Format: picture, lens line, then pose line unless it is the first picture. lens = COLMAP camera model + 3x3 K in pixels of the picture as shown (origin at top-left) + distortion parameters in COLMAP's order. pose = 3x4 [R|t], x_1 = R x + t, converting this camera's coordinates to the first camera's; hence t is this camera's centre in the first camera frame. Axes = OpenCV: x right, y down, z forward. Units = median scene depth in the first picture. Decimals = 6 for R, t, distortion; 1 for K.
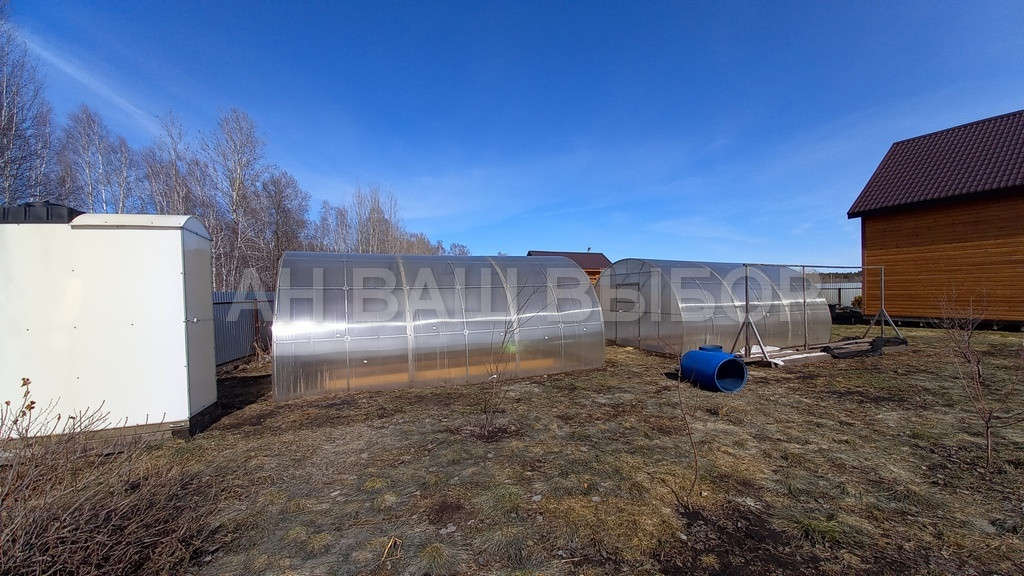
lens RADIAL K [[403.2, 0, 521.8], [0, 403.2, 290.9], [0, 0, 1]] dist [0.018320, -0.015082]
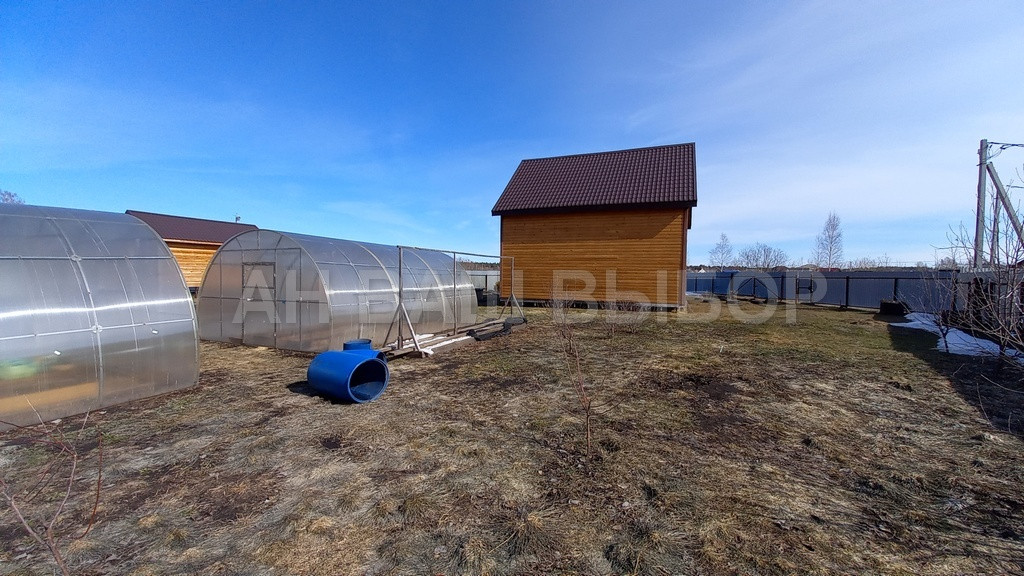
lens RADIAL K [[403.2, 0, 521.8], [0, 403.2, 290.9], [0, 0, 1]] dist [0.018320, -0.015082]
pose [[0.732556, -0.005090, 0.680688, 0.148101], [-0.022955, 0.999219, 0.032176, -0.001878], [-0.680320, -0.039196, 0.731867, 0.161430]]
